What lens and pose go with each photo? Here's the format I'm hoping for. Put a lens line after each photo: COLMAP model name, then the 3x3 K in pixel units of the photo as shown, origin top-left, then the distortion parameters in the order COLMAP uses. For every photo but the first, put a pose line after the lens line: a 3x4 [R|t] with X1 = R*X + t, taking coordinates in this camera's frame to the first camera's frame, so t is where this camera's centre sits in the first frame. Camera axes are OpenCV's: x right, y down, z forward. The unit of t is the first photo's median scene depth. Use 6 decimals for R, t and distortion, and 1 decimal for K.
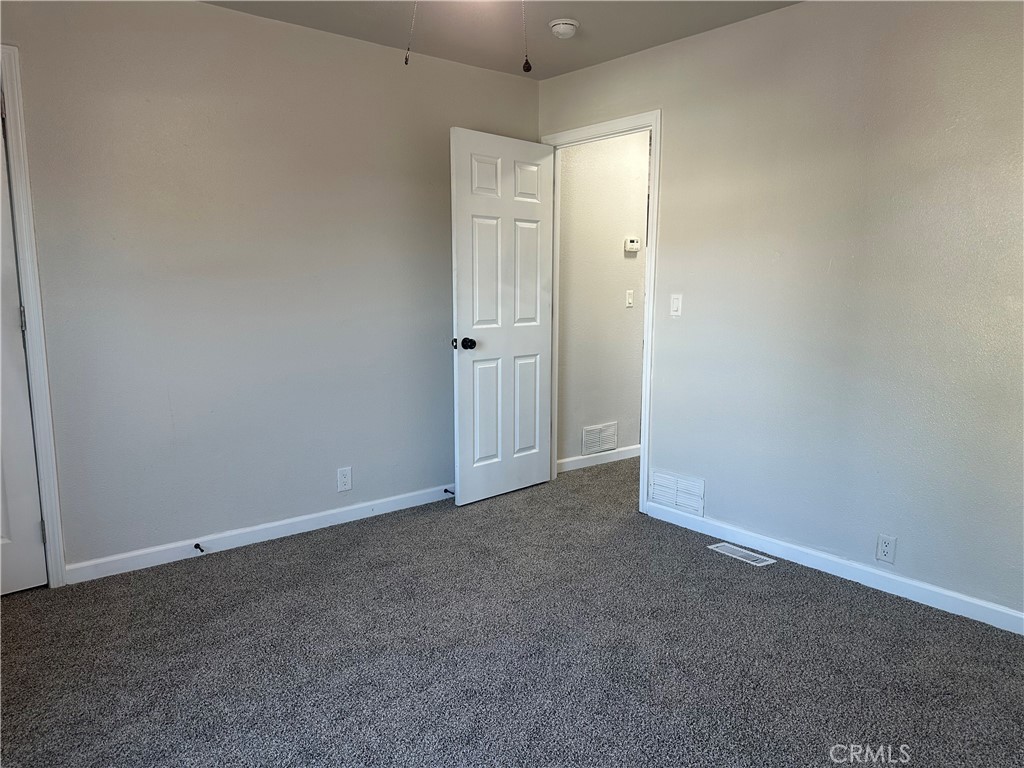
lens RADIAL K [[725.6, 0, 512.0], [0, 725.6, 384.0], [0, 0, 1]] dist [0.122393, -0.143084]
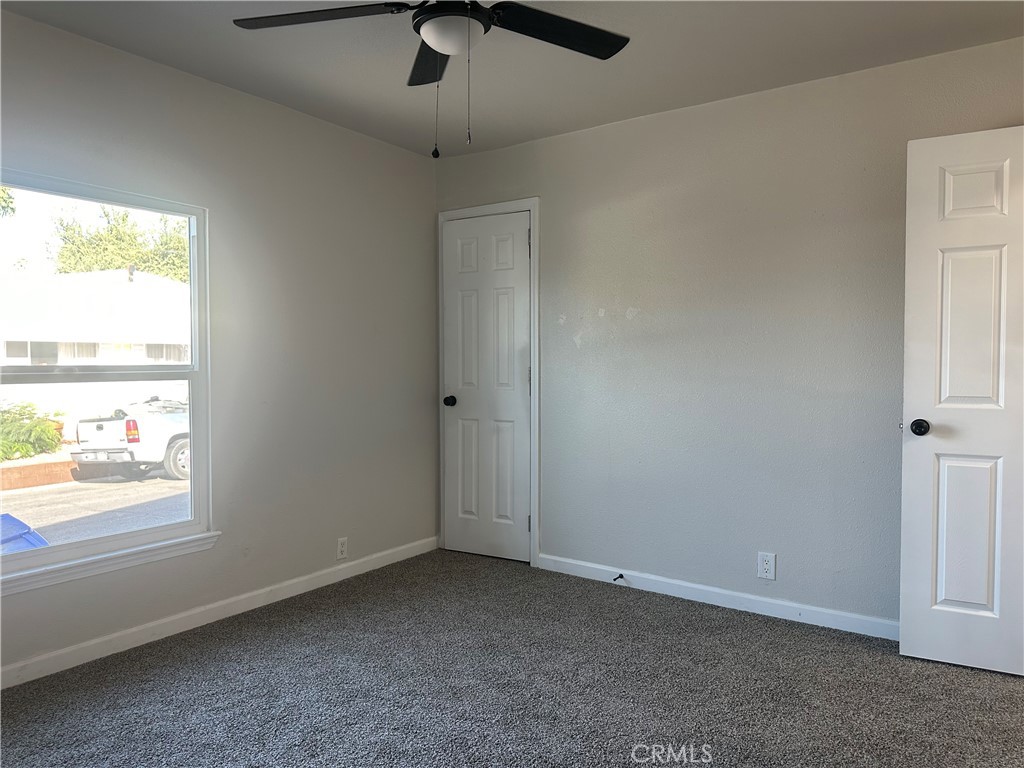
lens RADIAL K [[725.6, 0, 512.0], [0, 725.6, 384.0], [0, 0, 1]] dist [0.122393, -0.143084]
pose [[0.242041, 0.022541, -0.970004, 0.567780], [-0.121417, 0.992575, -0.007231, -0.046585], [0.962639, 0.119525, 0.242981, 0.451199]]
